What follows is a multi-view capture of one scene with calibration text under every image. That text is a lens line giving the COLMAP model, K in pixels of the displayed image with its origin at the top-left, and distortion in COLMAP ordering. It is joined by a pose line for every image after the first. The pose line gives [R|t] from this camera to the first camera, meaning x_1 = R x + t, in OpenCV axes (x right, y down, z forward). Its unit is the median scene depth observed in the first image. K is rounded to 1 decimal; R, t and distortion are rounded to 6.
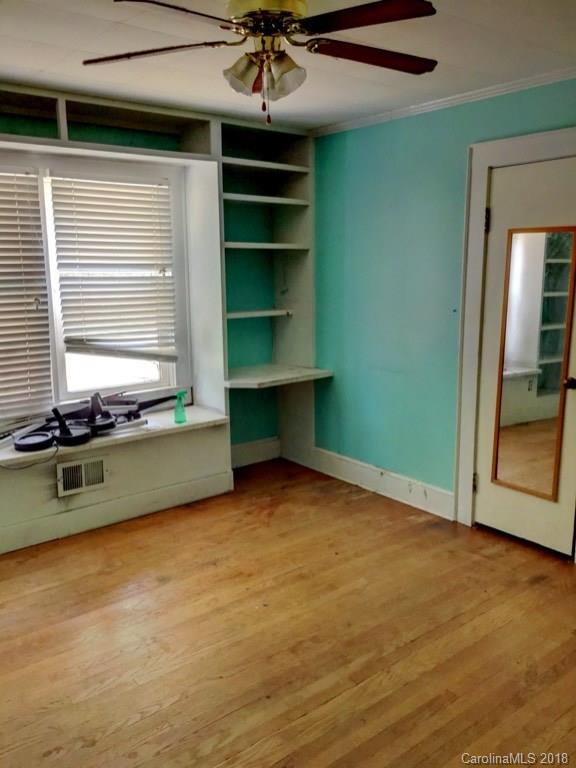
lens RADIAL K [[652.4, 0, 291.1], [0, 652.4, 381.5], [0, 0, 1]] dist [0.086089, -0.115833]
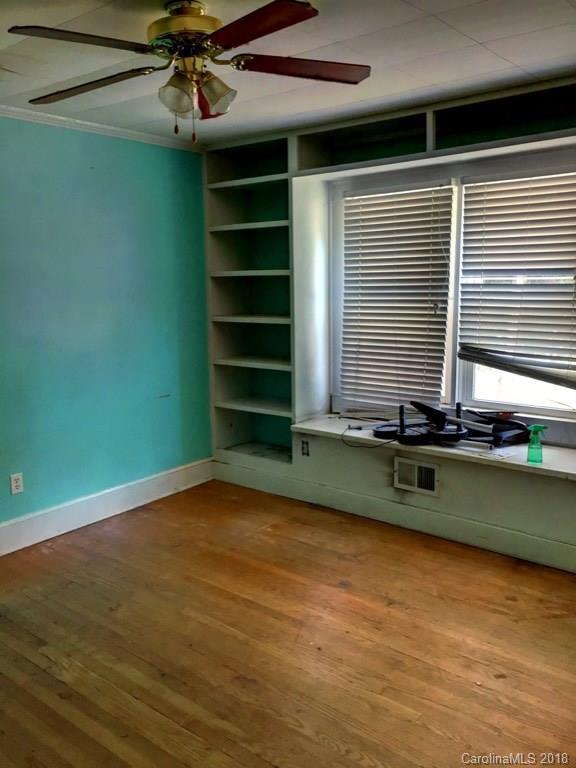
lens RADIAL K [[652.4, 0, 291.1], [0, 652.4, 381.5], [0, 0, 1]] dist [0.086089, -0.115833]
pose [[0.194992, 0.162272, -0.967288, 0.612016], [-0.155978, 0.978798, 0.132760, -0.107937], [0.968323, 0.124989, 0.216169, 0.565333]]
